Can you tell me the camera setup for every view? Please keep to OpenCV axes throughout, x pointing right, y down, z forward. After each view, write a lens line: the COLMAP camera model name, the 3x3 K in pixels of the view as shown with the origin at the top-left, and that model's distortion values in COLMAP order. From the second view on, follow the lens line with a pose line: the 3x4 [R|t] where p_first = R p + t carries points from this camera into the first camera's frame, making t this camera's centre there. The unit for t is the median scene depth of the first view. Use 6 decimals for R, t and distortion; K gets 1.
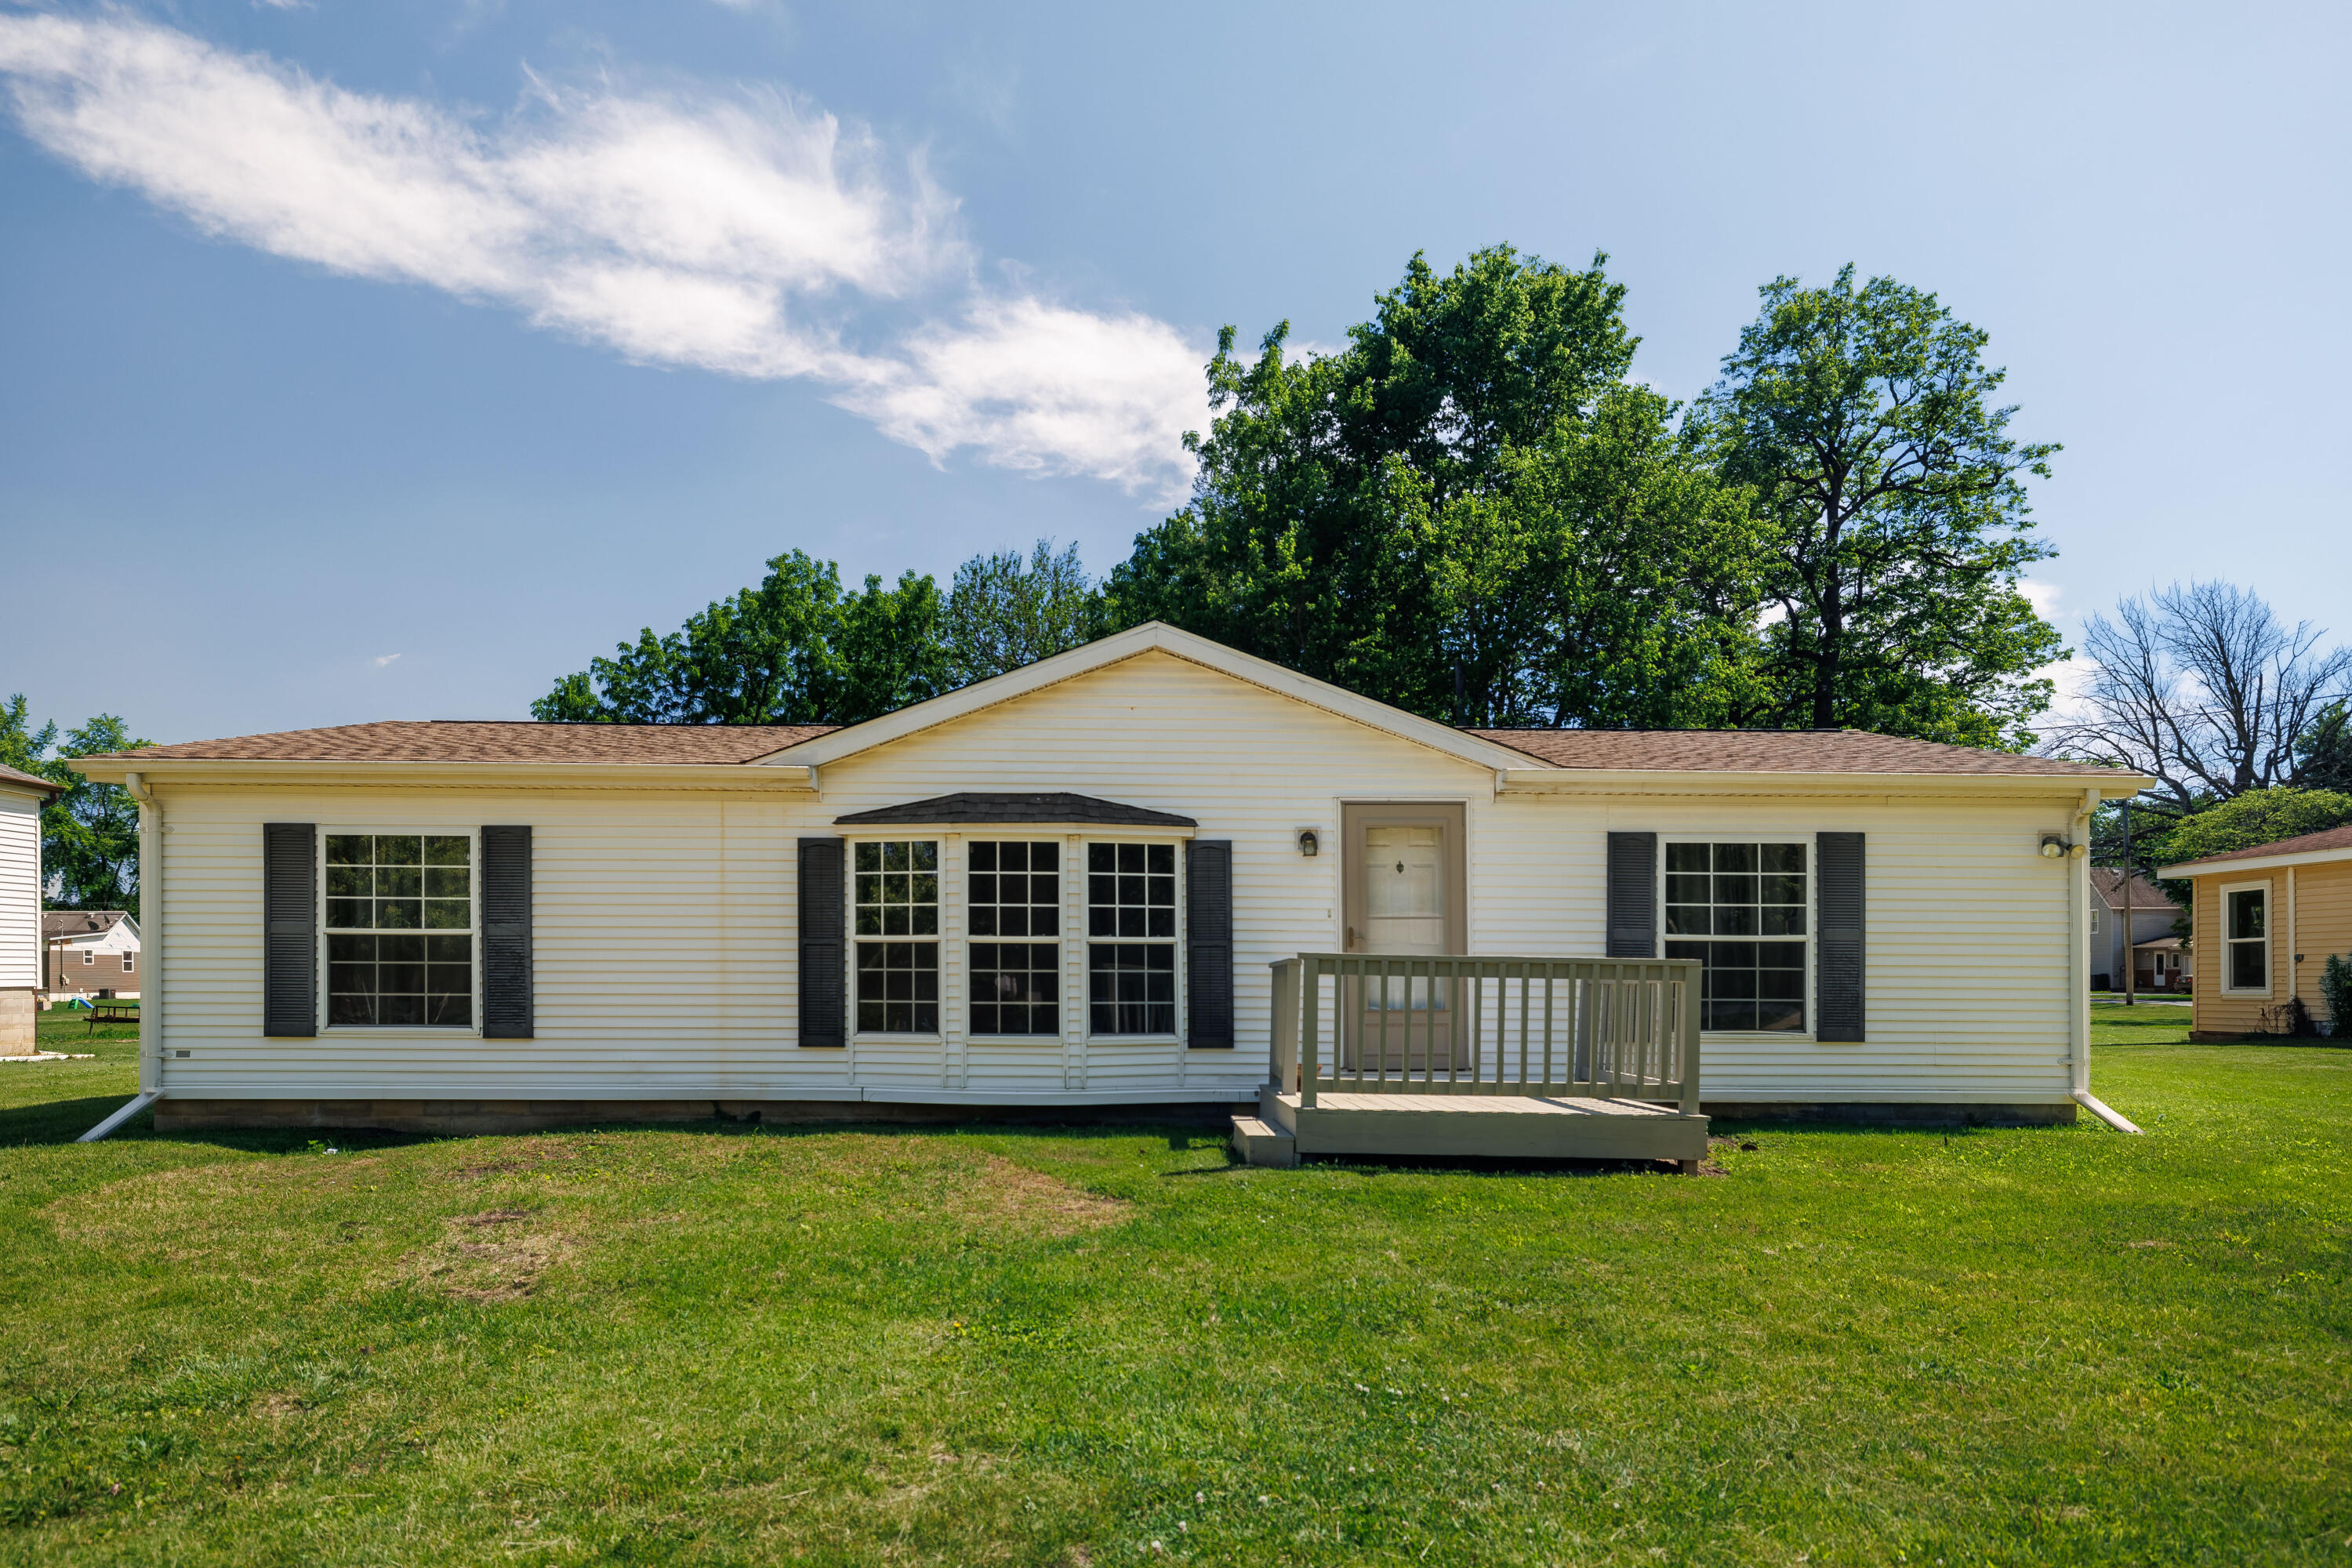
lens RADIAL K [[1424.3, 0, 1175.4], [0, 1424.3, 801.7], [0, 0, 1]] dist [-0.008028, 0.000100]
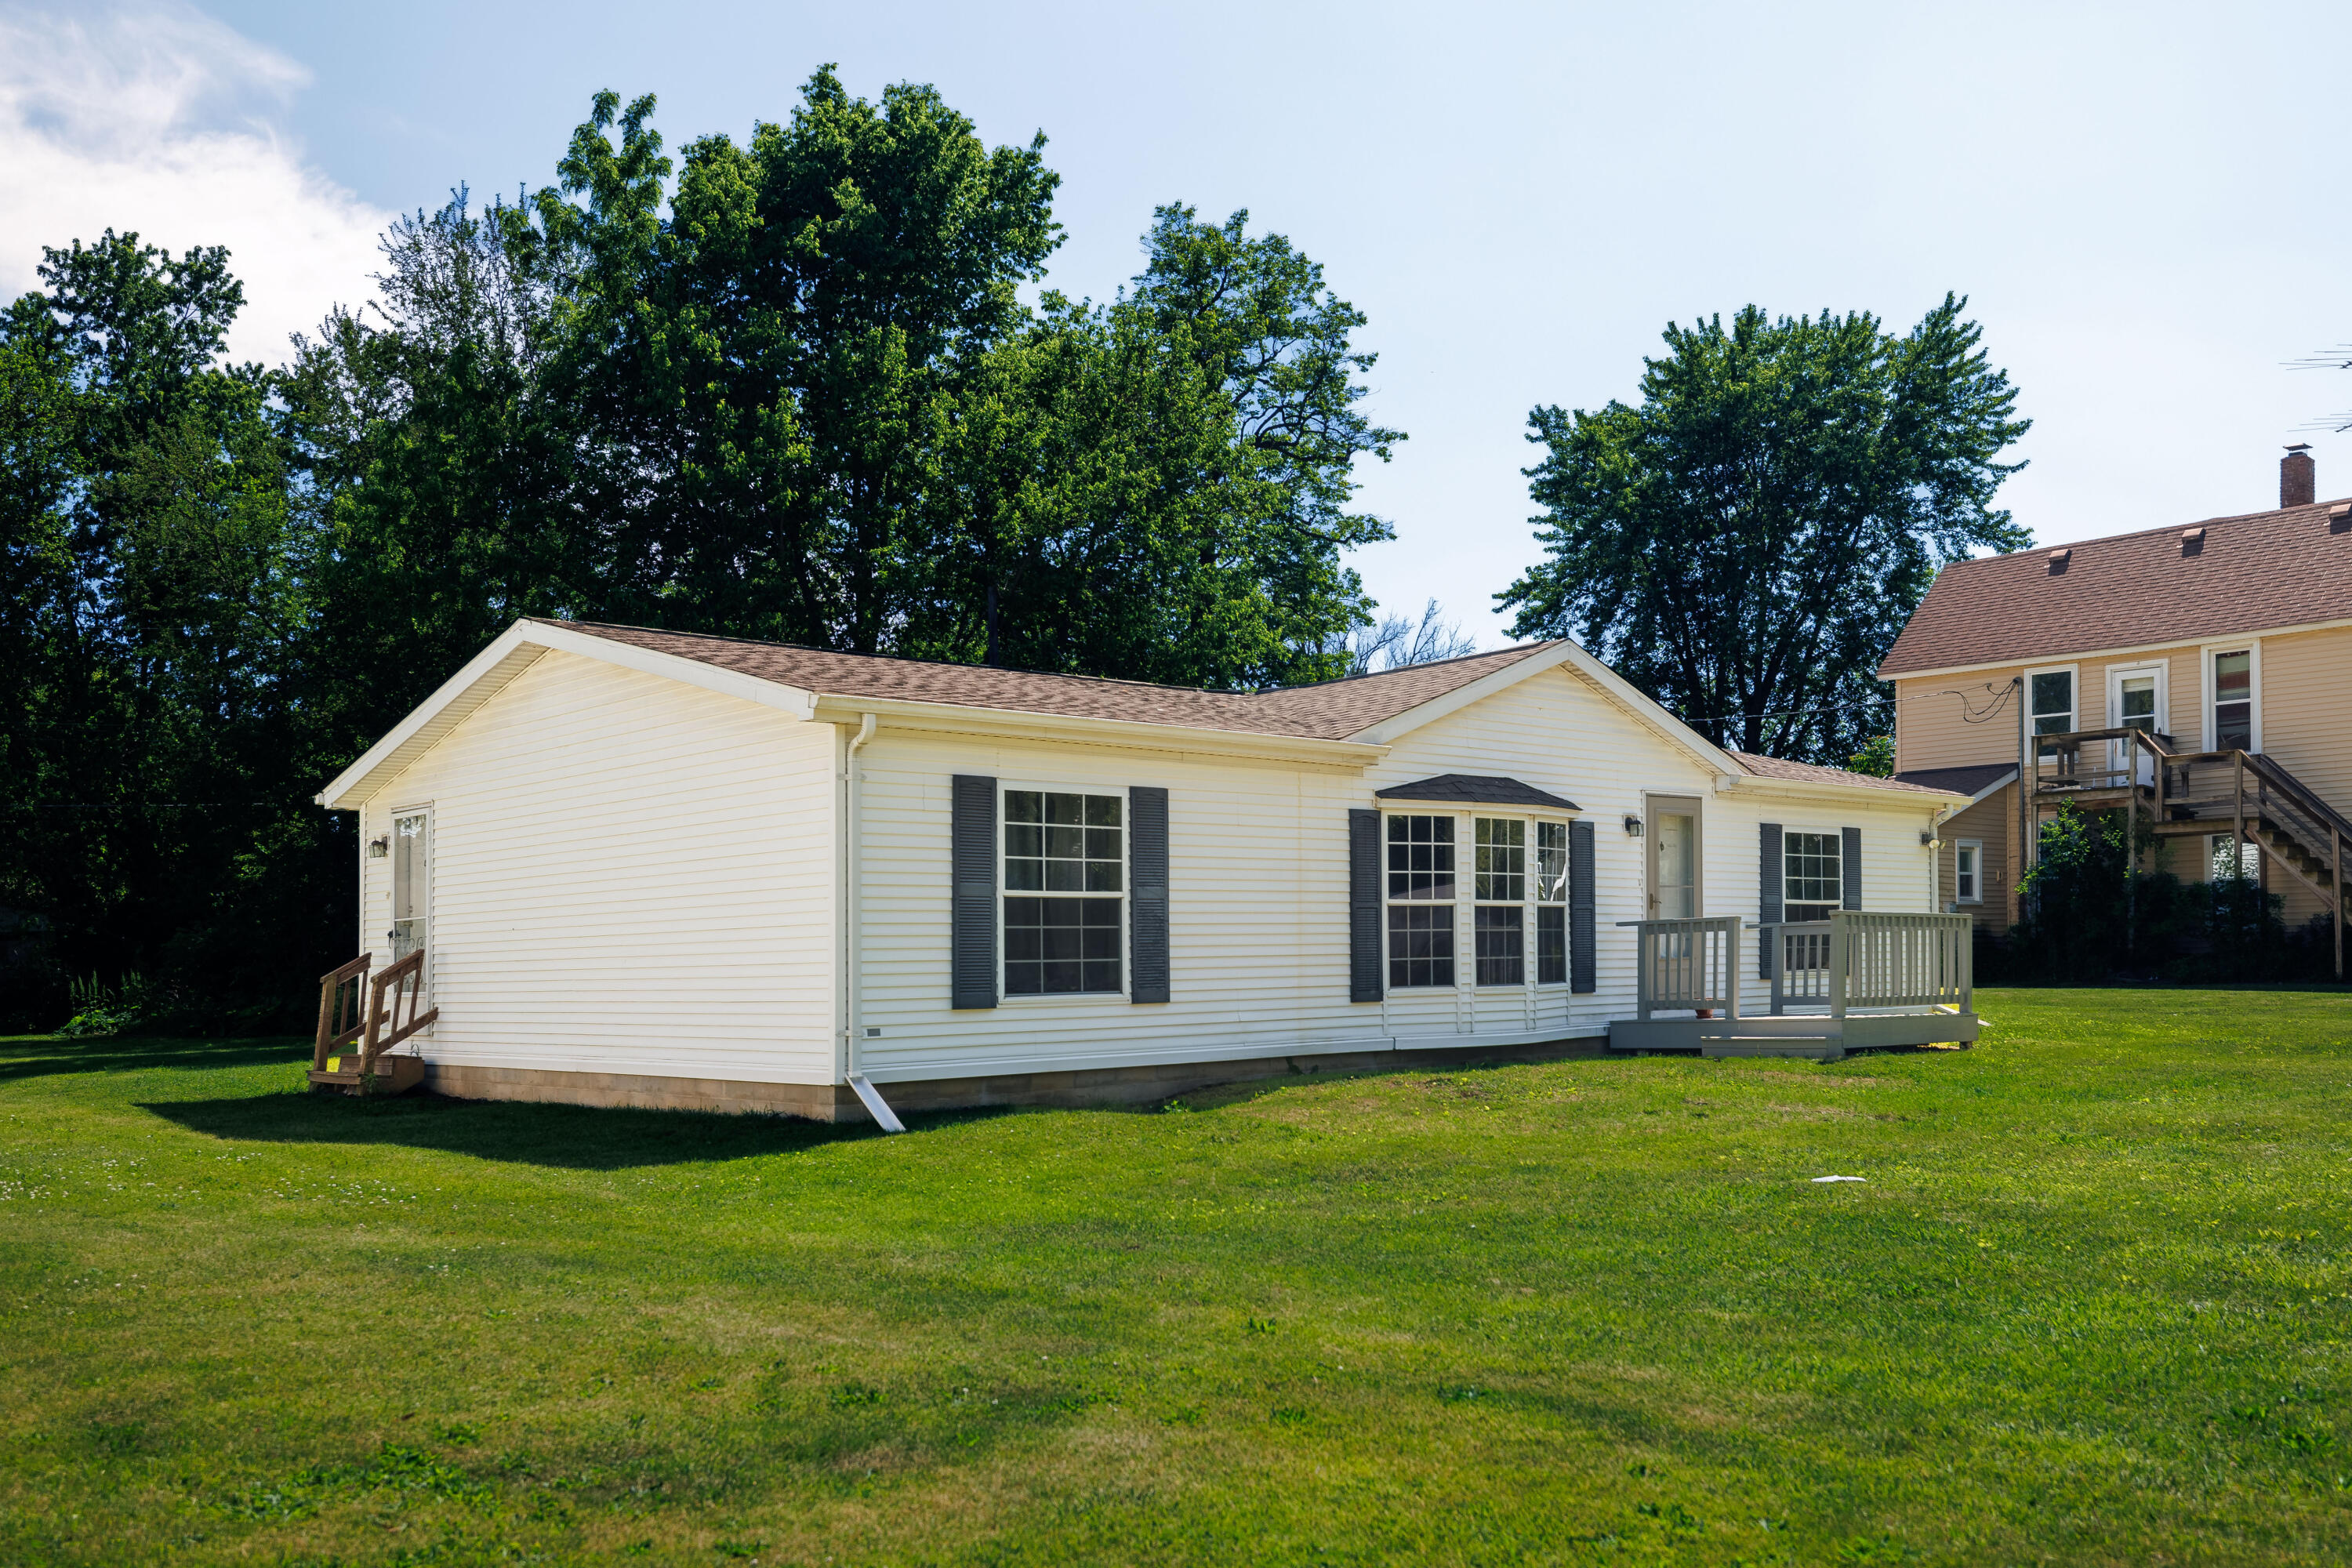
lens RADIAL K [[1945.9, 0, 1184.9], [0, 1945.9, 774.7], [0, 0, 1]] dist [-0.015655, -0.000951]
pose [[0.755444, 0.044740, 0.653684, -1.310186], [-0.068986, 0.997552, 0.011451, -0.008272], [-0.651571, -0.053746, 0.756681, -0.026045]]
